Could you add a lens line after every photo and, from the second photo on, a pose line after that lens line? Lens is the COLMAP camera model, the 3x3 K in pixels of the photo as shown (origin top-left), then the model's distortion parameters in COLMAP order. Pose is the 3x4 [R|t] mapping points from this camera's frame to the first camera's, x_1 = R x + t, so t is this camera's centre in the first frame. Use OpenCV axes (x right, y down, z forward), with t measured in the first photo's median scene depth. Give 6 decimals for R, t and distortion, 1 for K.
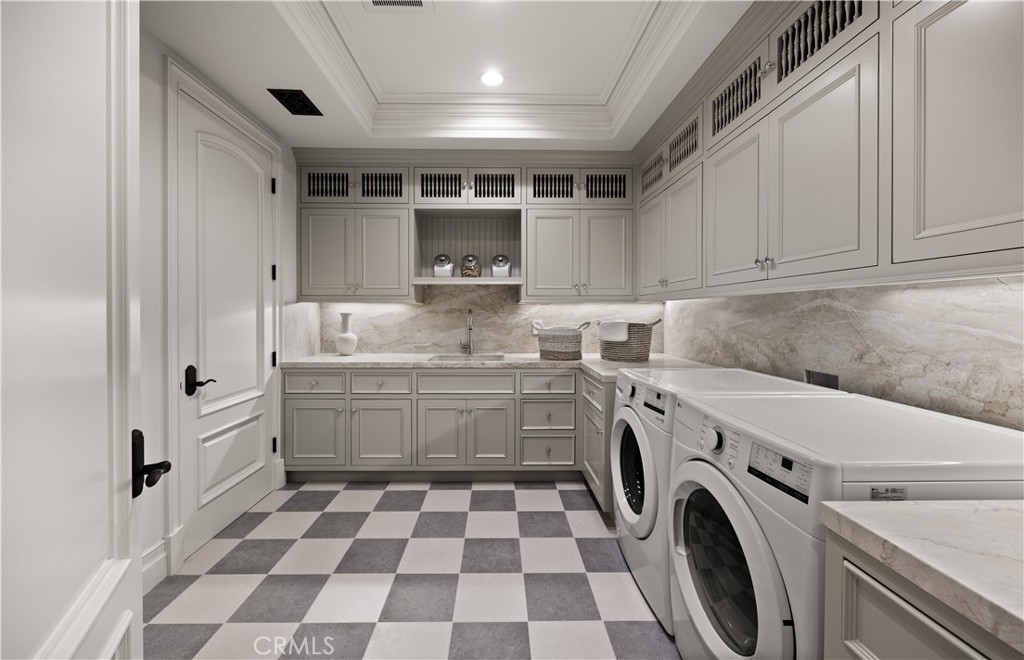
lens RADIAL K [[410.5, 0, 508.9], [0, 410.5, 320.7], [0, 0, 1]] dist [-0.002626, -0.000345]
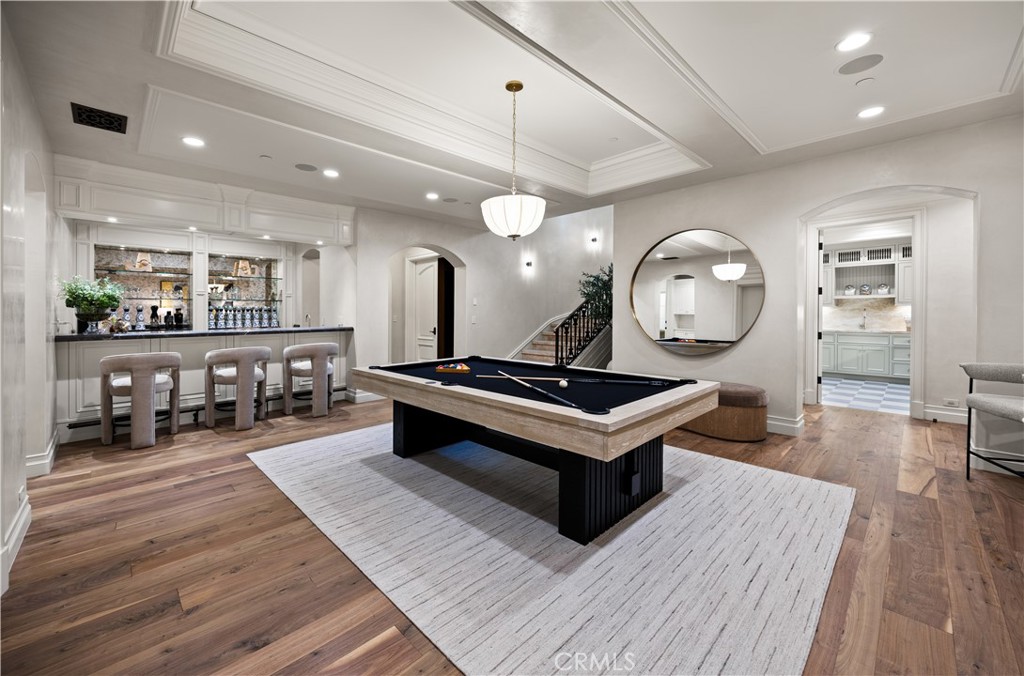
lens RADIAL K [[402.6, 0, 516.8], [0, 402.6, 319.1], [0, 0, 1]] dist [-0.007535, -0.000284]
pose [[0.694520, 0.005855, -0.719449, 0.163701], [-0.006738, 0.999976, 0.001633, 0.038935], [0.719441, 0.003713, 0.694543, -1.942711]]
